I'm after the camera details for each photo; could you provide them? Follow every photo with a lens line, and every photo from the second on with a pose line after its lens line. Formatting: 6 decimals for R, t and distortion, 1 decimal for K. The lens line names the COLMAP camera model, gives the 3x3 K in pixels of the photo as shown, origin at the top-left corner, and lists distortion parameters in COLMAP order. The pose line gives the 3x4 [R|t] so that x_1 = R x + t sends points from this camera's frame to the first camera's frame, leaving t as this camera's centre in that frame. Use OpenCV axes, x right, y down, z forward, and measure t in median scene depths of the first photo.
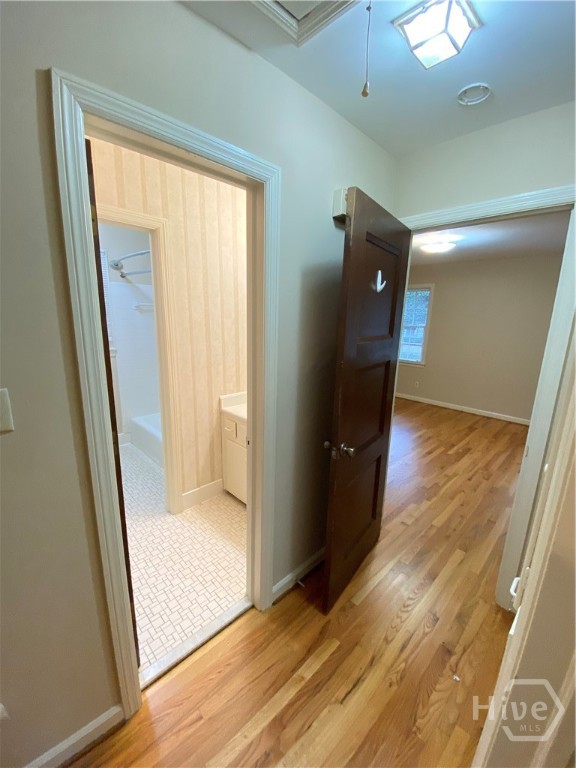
lens RADIAL K [[313.2, 0, 288.0], [0, 313.2, 384.0], [0, 0, 1]] dist [0.058286, -0.017113]
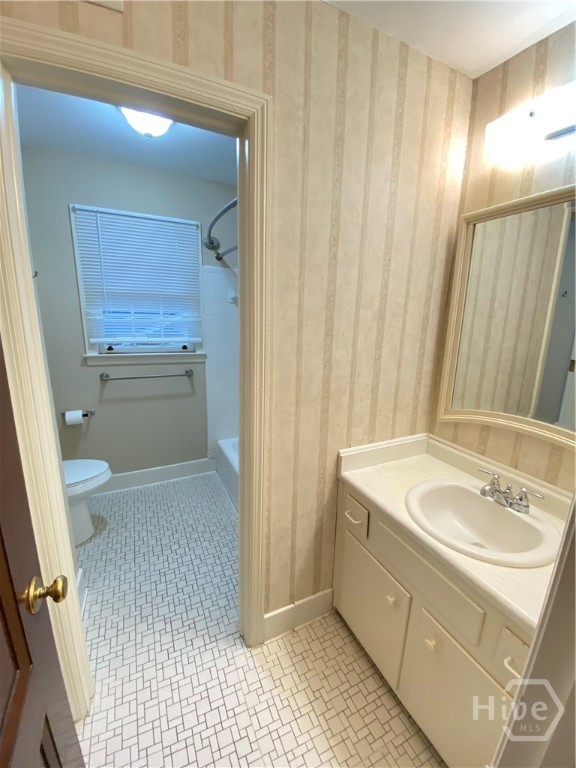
lens RADIAL K [[310.0, 0, 288.8], [0, 310.0, 383.2], [0, 0, 1]] dist [0.011274, -0.016501]
pose [[0.947184, 0.071800, -0.312549, -0.142978], [-0.073309, 0.997285, 0.006937, -0.077866], [0.312198, 0.016342, 0.949876, 0.463223]]
